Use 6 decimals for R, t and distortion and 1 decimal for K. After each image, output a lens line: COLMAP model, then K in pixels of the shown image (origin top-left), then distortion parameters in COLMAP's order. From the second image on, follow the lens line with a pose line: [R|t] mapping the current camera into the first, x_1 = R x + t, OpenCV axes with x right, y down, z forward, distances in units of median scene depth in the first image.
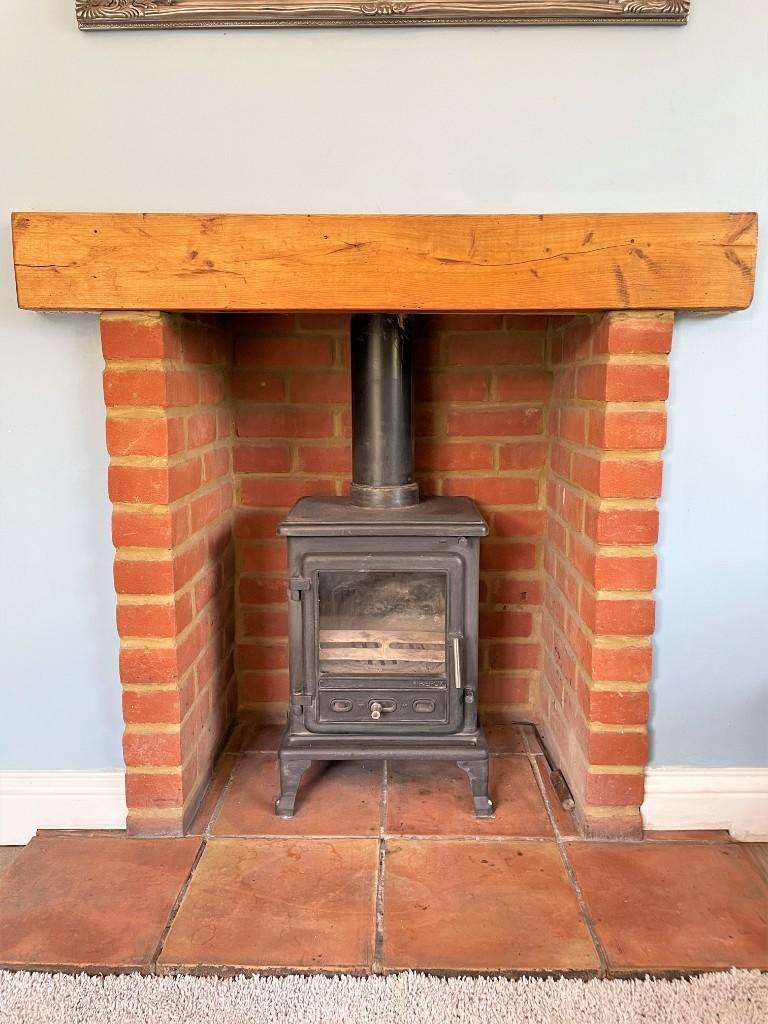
lens RADIAL K [[774.2, 0, 384.3], [0, 774.2, 505.5], [0, 0, 1]] dist [0.096521, -0.132887]
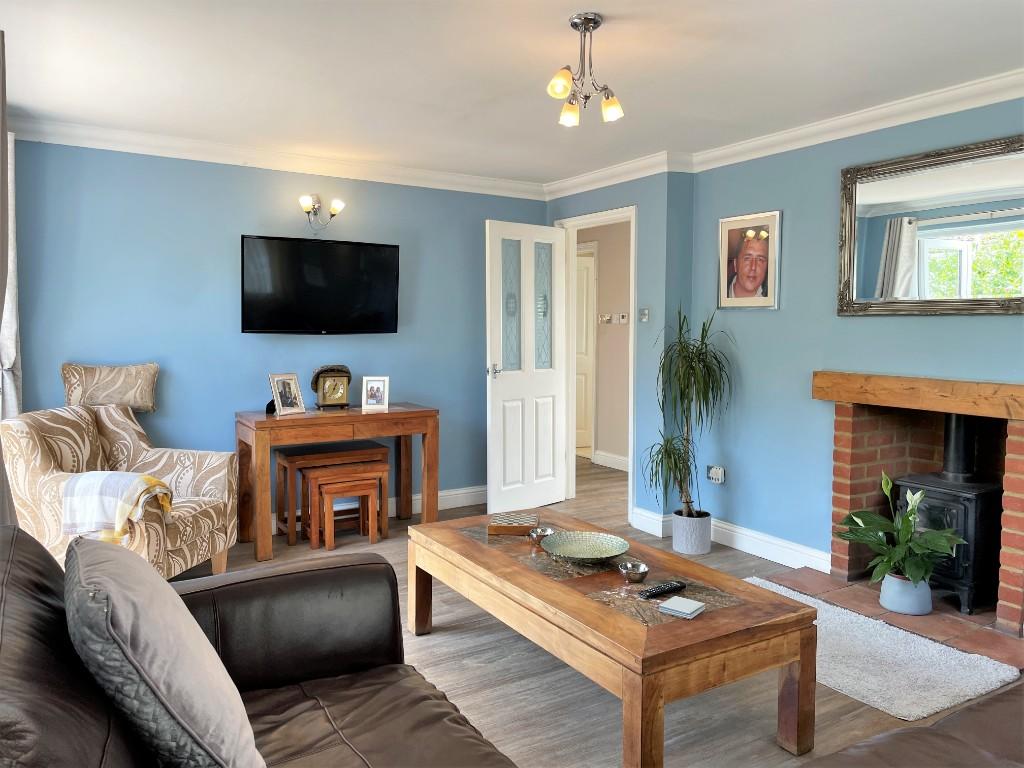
lens RADIAL K [[774.2, 0, 512.6], [0, 774.2, 377.0], [0, 0, 1]] dist [0.096521, -0.132887]
pose [[0.529543, 0.064514, -0.845826, 1.599983], [-0.135227, 0.990773, -0.009092, -0.136136], [0.837435, 0.119193, 0.533381, -1.773161]]
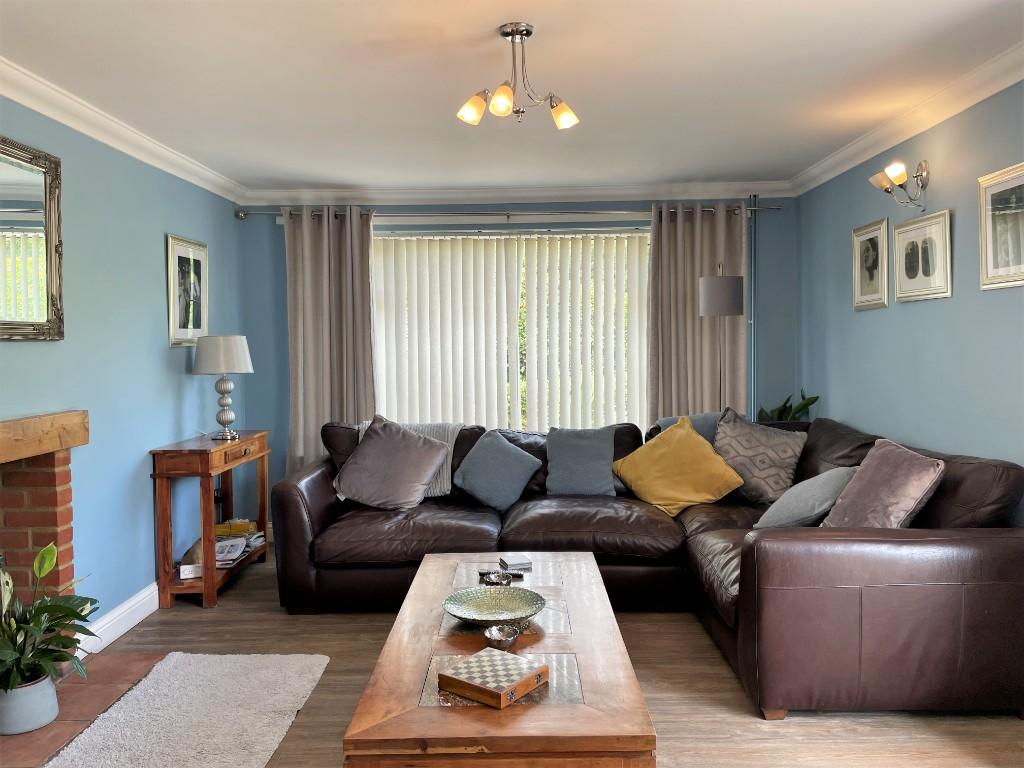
lens RADIAL K [[774.2, 0, 512.6], [0, 774.2, 377.0], [0, 0, 1]] dist [0.096521, -0.132887]
pose [[0.006108, -0.043742, 0.999024, -2.118055], [0.162103, 0.985872, 0.042175, -0.339952], [-0.986755, 0.161687, 0.013112, -0.481802]]
